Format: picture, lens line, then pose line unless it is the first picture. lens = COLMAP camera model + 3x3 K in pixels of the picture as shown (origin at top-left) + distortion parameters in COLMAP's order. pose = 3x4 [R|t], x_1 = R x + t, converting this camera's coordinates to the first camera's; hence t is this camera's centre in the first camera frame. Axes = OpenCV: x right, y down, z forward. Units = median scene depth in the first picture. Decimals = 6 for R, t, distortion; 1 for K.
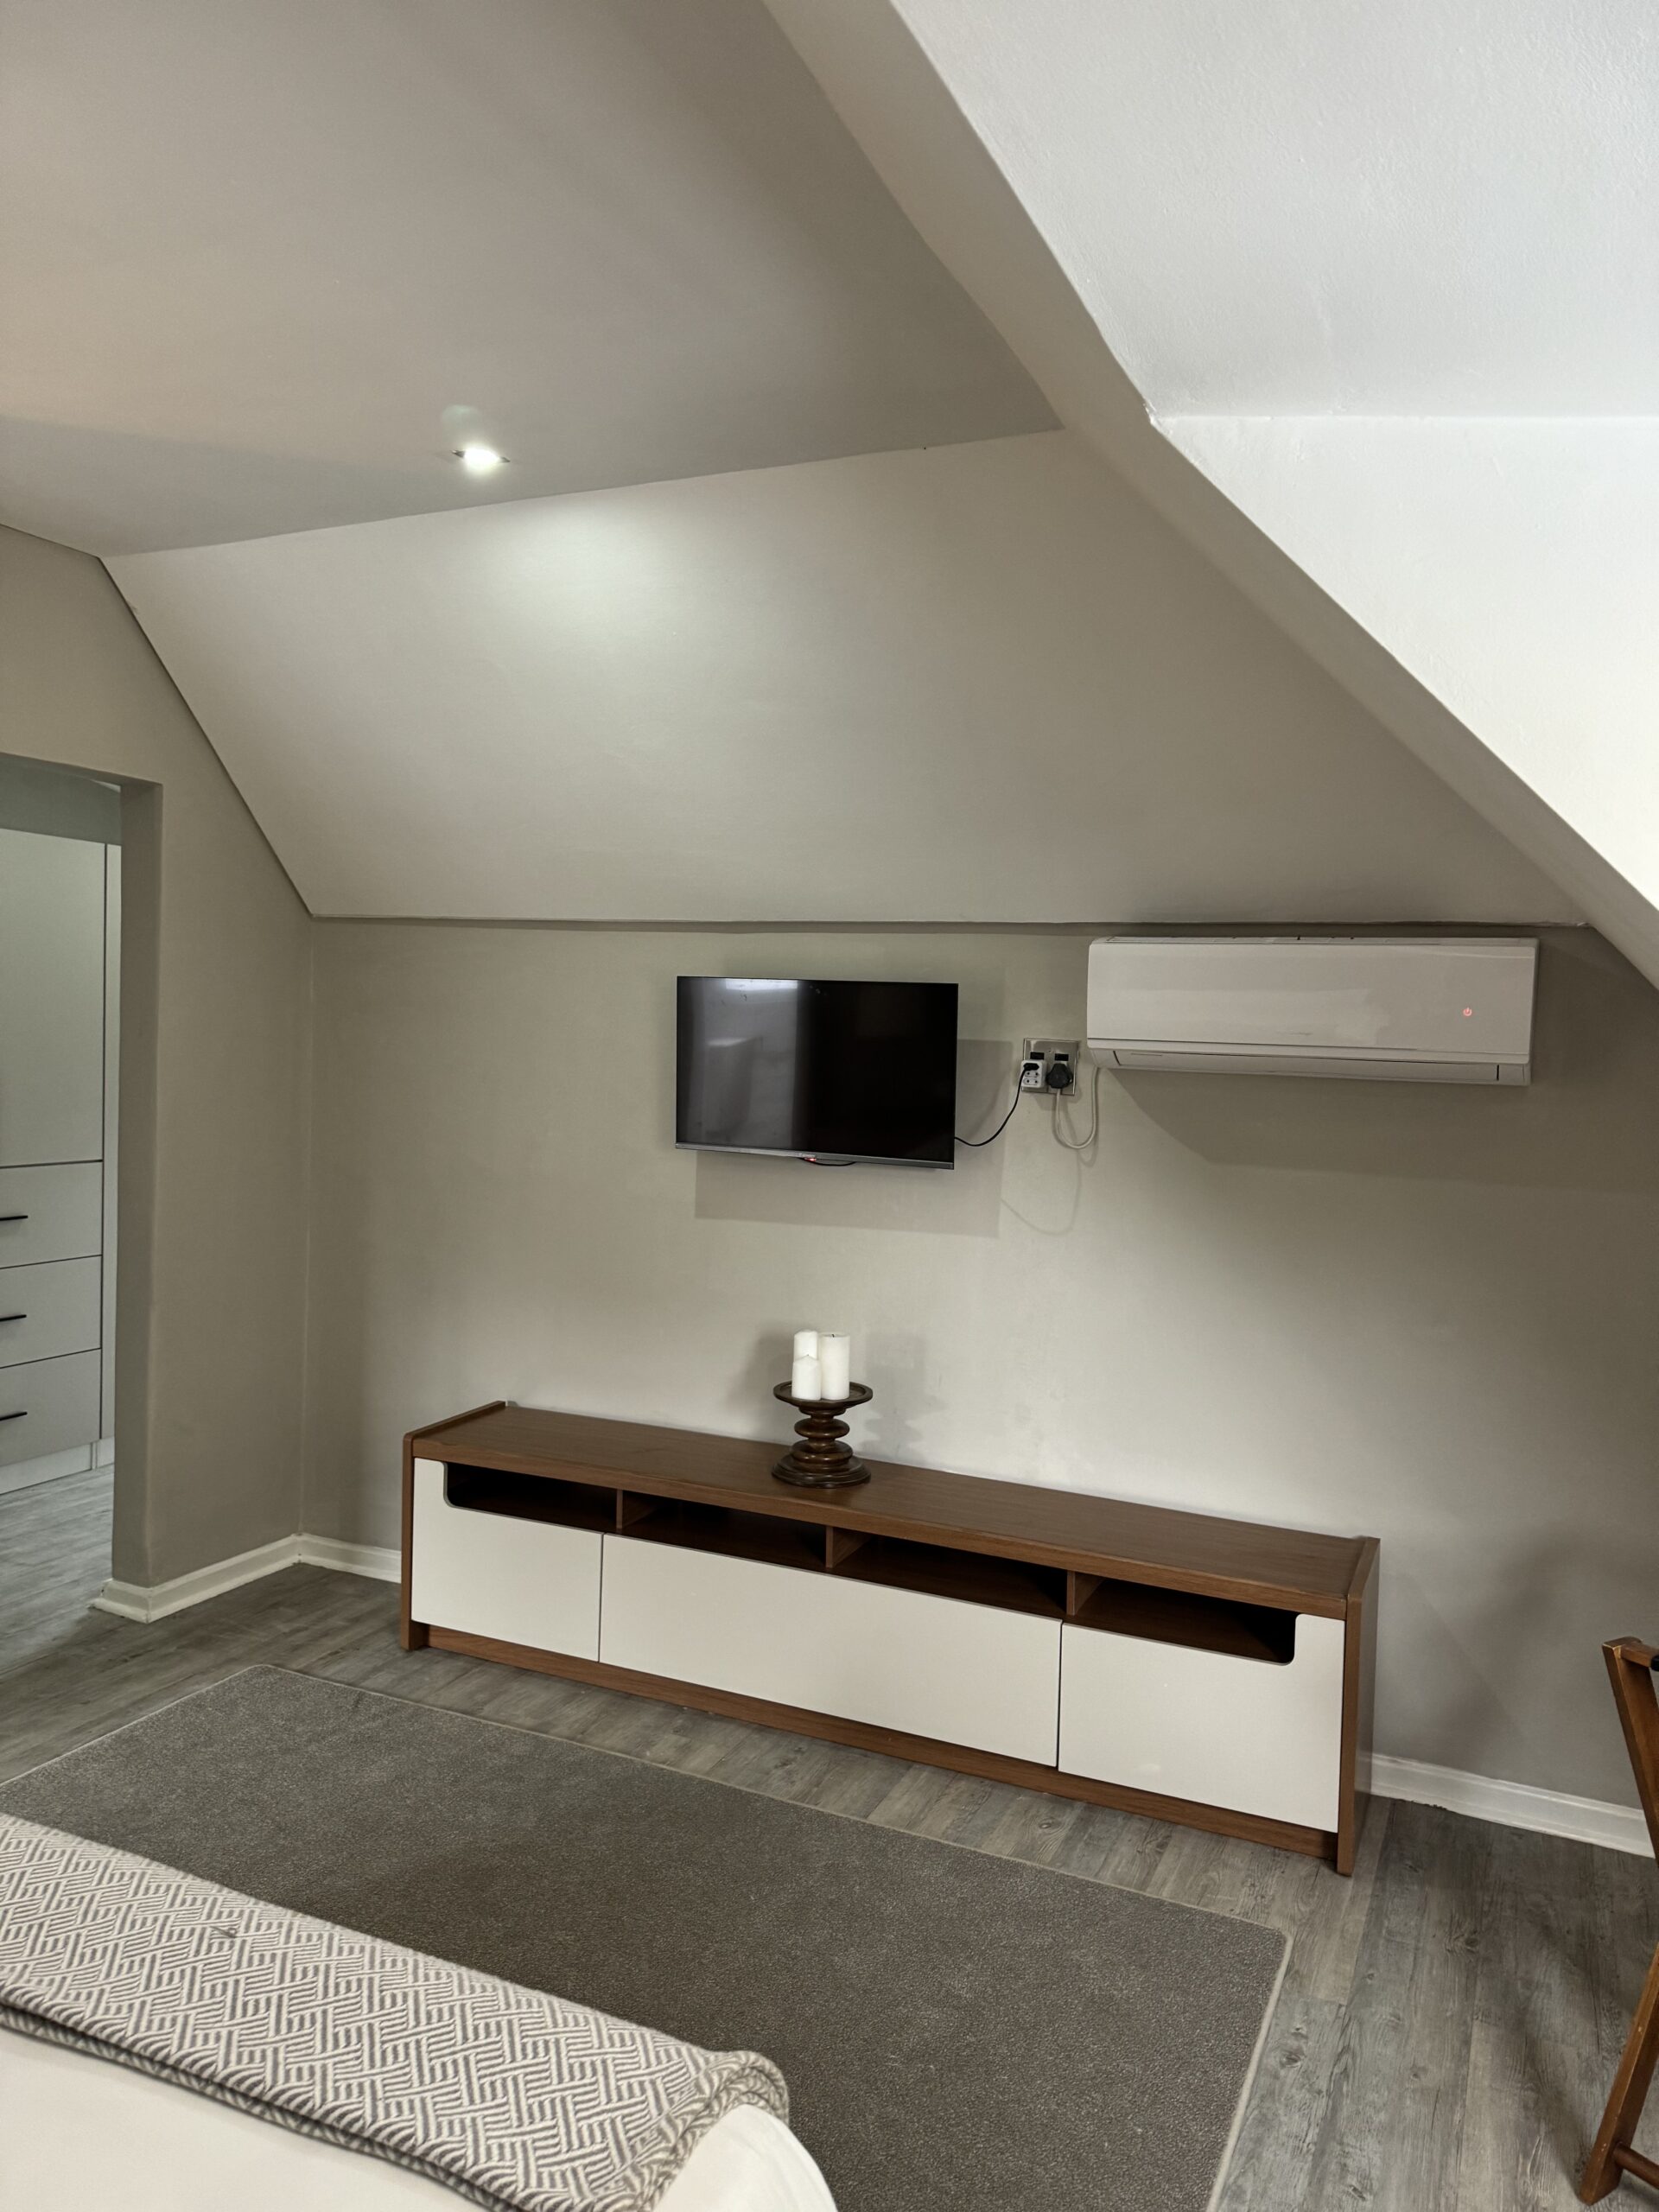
lens RADIAL K [[1539.3, 0, 822.8], [0, 1539.3, 1100.4], [0, 0, 1]] dist [0.038578, -0.030873]
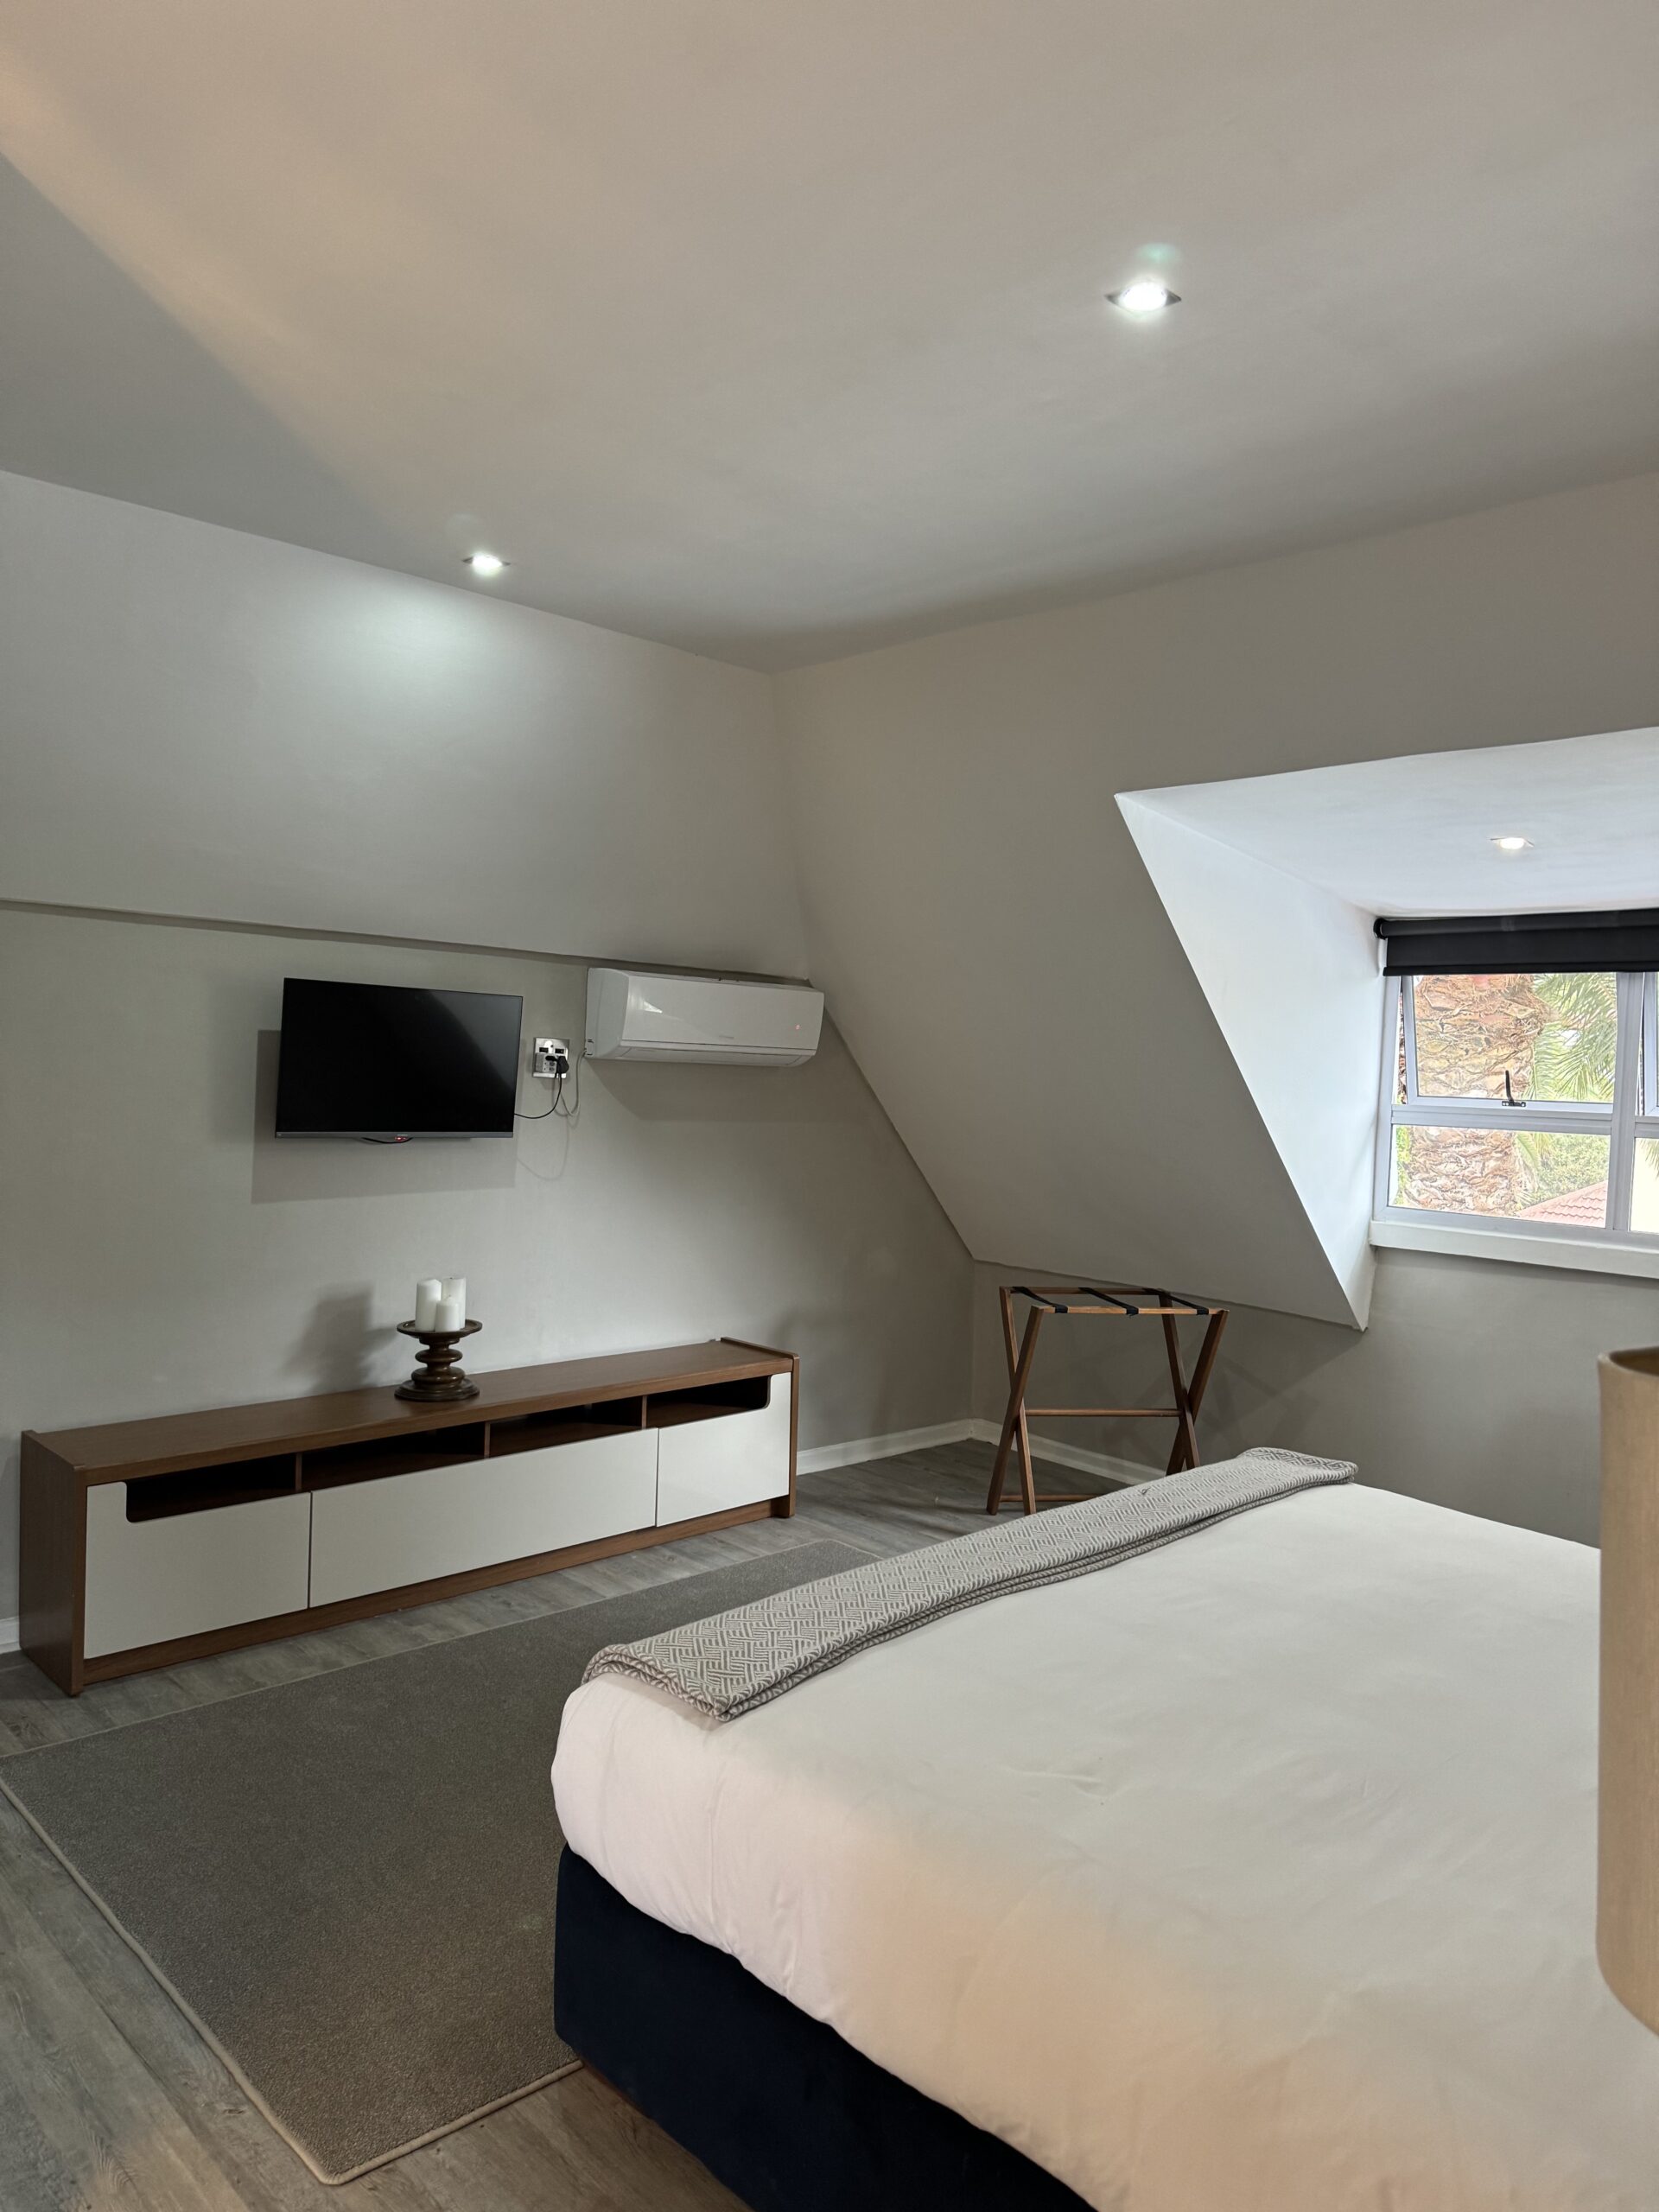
lens RADIAL K [[1539.3, 0, 822.4], [0, 1539.3, 1094.5], [0, 0, 1]] dist [0.038578, -0.030873]
pose [[0.388967, -0.048052, 0.919998, -1.072694], [0.014707, 0.998835, 0.045952, -0.051225], [-0.921134, -0.004344, 0.389221, 0.250989]]
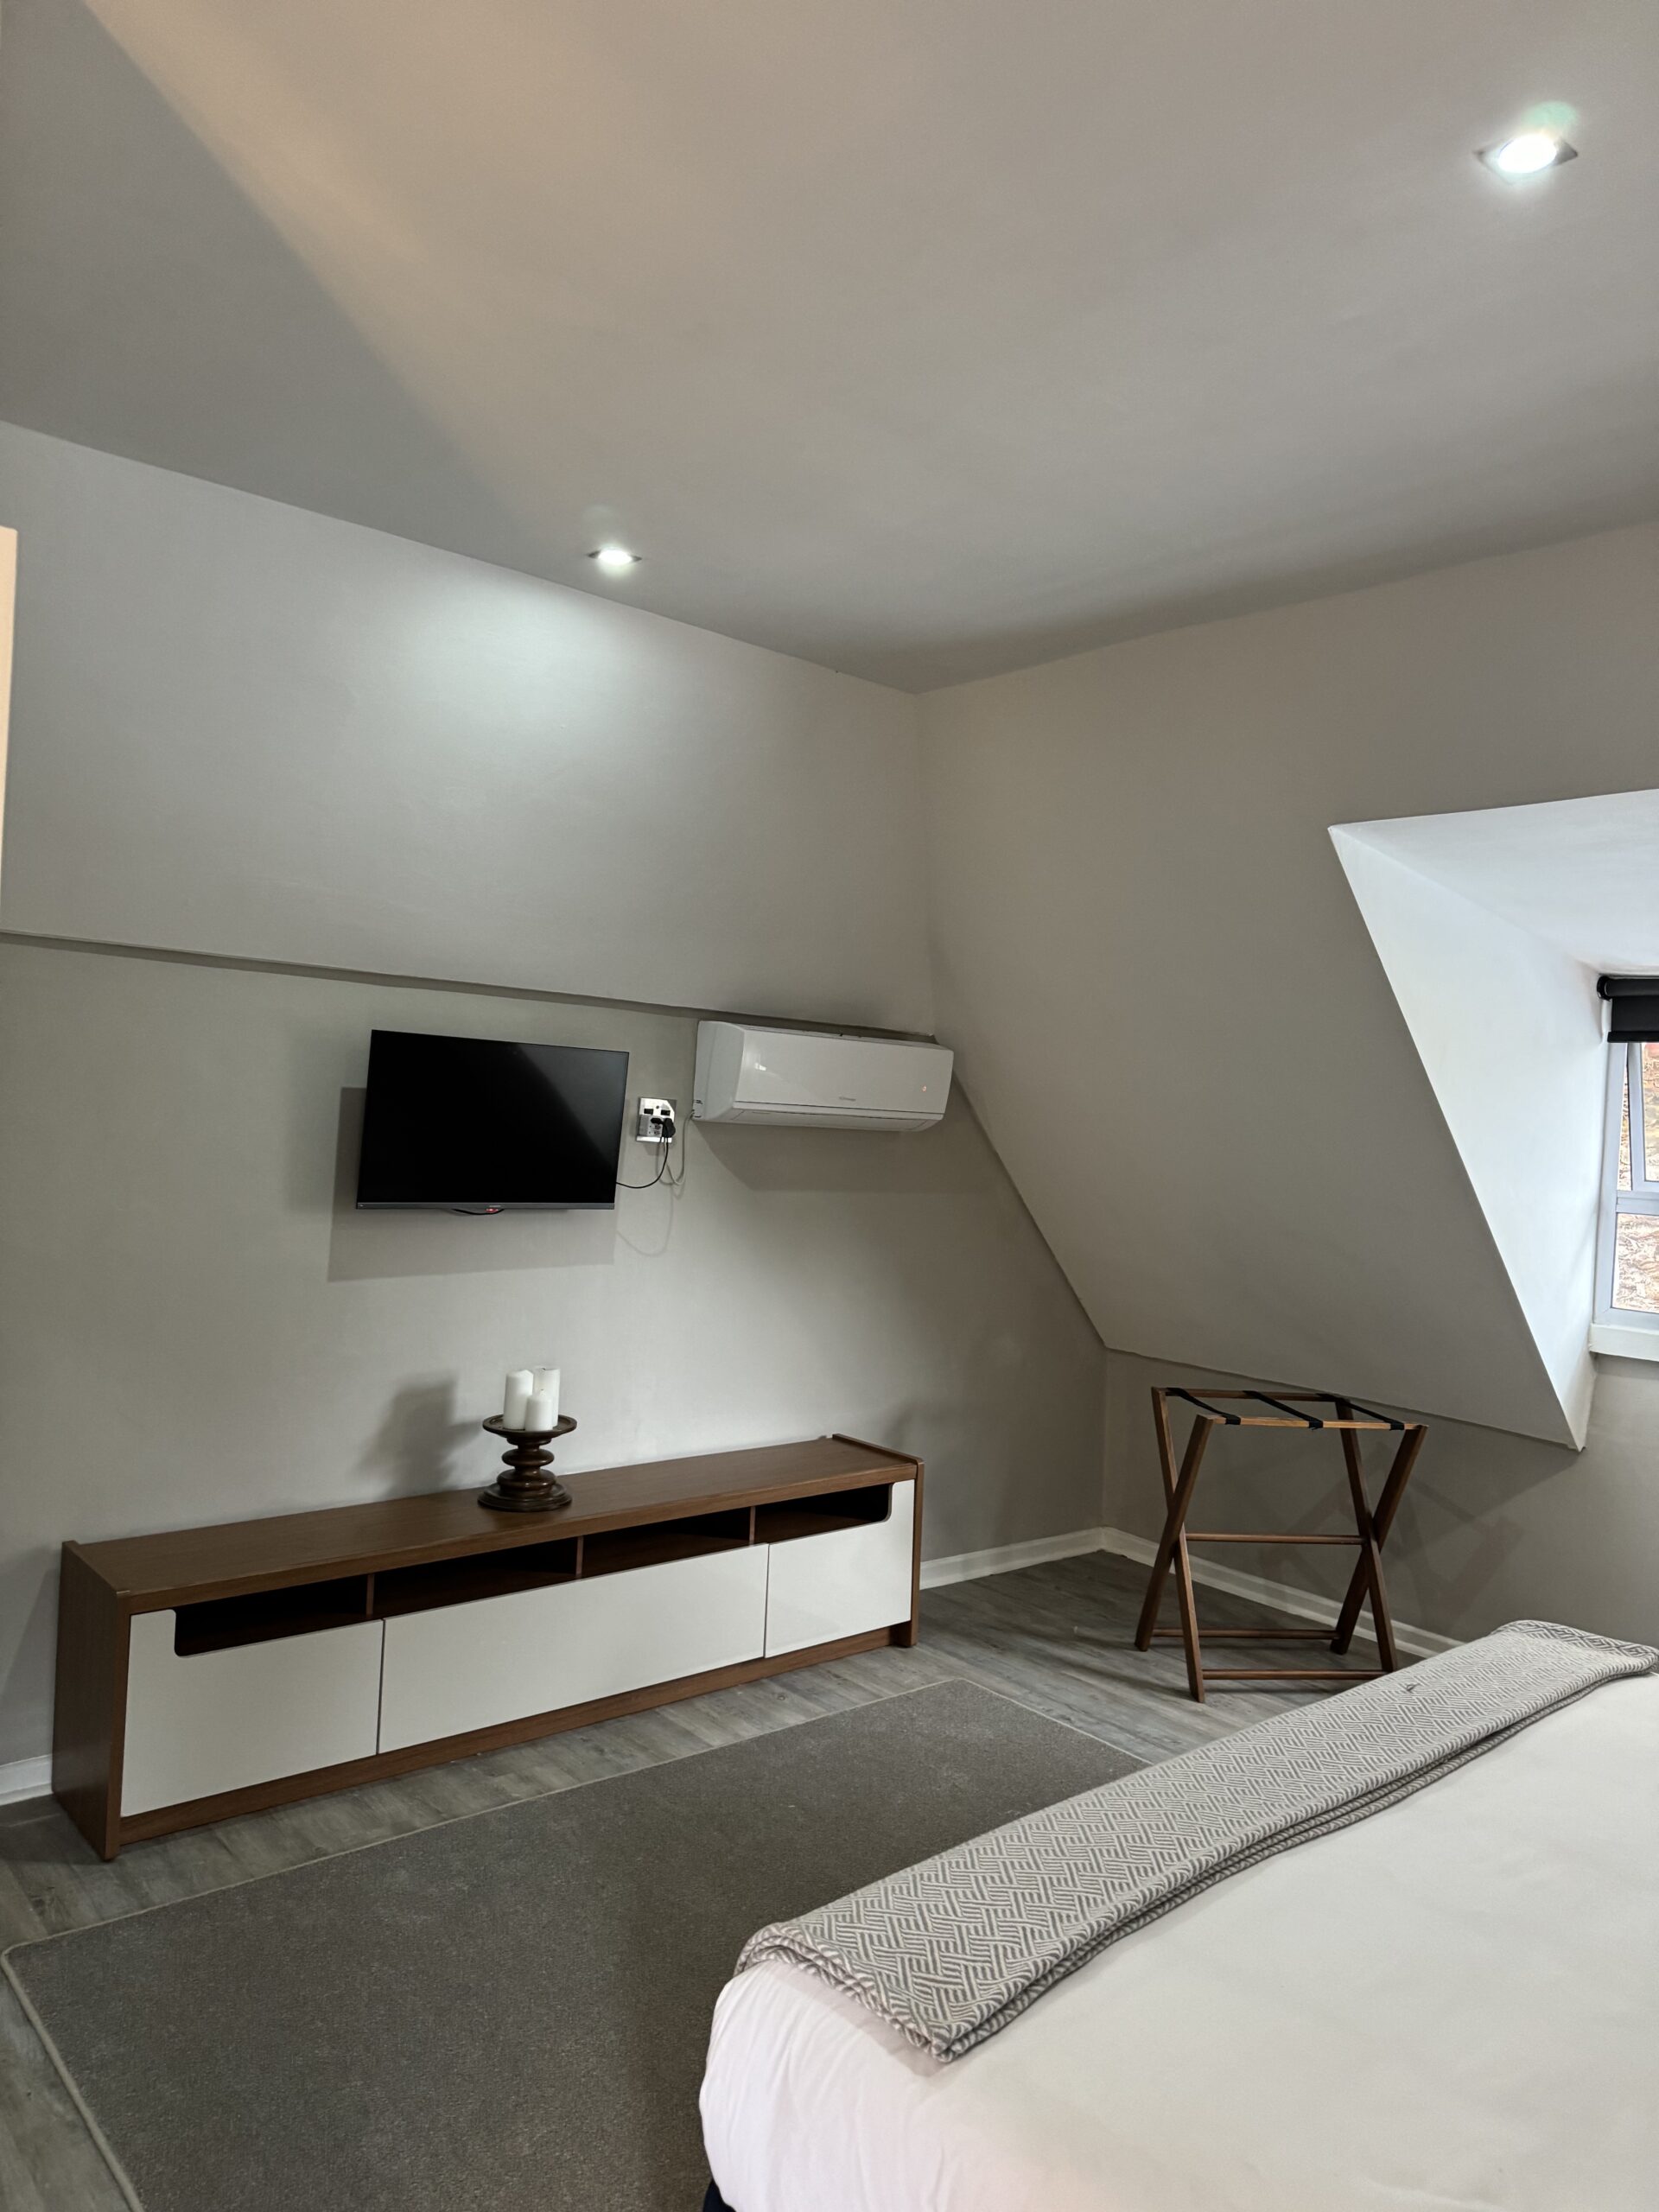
lens RADIAL K [[1539.3, 0, 790.4], [0, 1539.3, 1079.5], [0, 0, 1]] dist [0.038578, -0.030873]
pose [[0.444930, -0.002625, 0.895562, -0.952693], [-0.000234, 0.999995, 0.003047, -0.061207], [-0.895566, -0.001565, 0.444927, 0.369069]]
